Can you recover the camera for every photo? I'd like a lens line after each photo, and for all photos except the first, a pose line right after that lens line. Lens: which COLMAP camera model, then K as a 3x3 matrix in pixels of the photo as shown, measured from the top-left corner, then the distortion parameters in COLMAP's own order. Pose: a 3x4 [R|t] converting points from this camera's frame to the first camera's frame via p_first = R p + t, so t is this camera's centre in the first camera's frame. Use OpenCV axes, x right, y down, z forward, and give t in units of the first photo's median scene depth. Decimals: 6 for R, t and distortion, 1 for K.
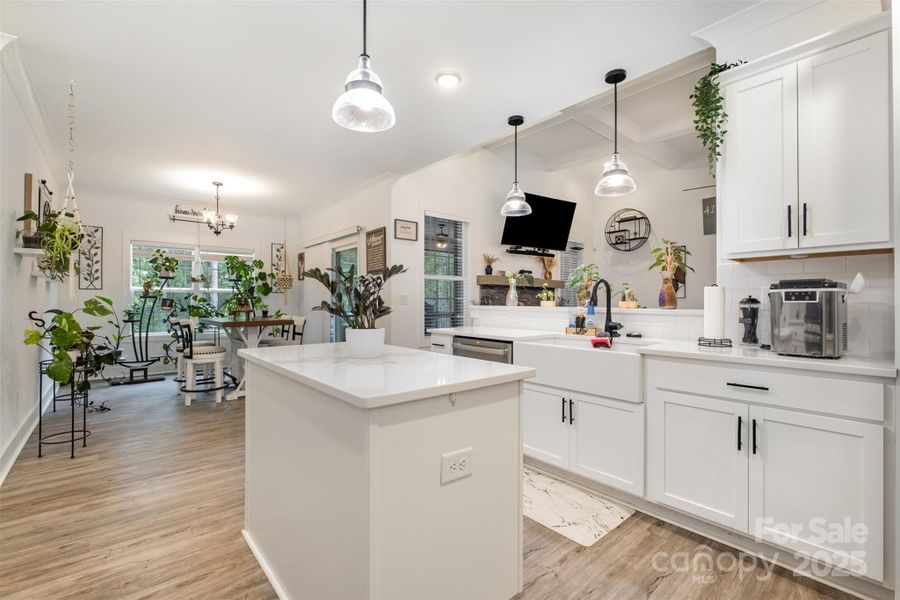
lens RADIAL K [[394.3, 0, 458.8], [0, 394.3, 303.9], [0, 0, 1]] dist [-0.003912, -0.000320]
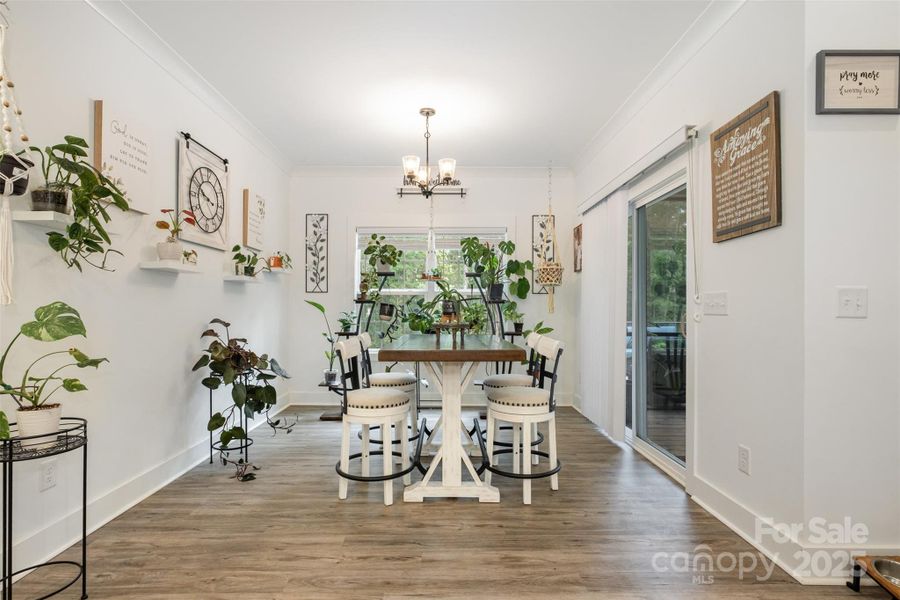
lens RADIAL K [[394.3, 0, 458.8], [0, 394.3, 303.9], [0, 0, 1]] dist [-0.003912, -0.000320]
pose [[0.724142, -0.006788, -0.689618, -0.156038], [-0.004973, 0.999874, -0.015064, -0.002854], [0.689633, 0.014338, 0.724017, 0.570266]]
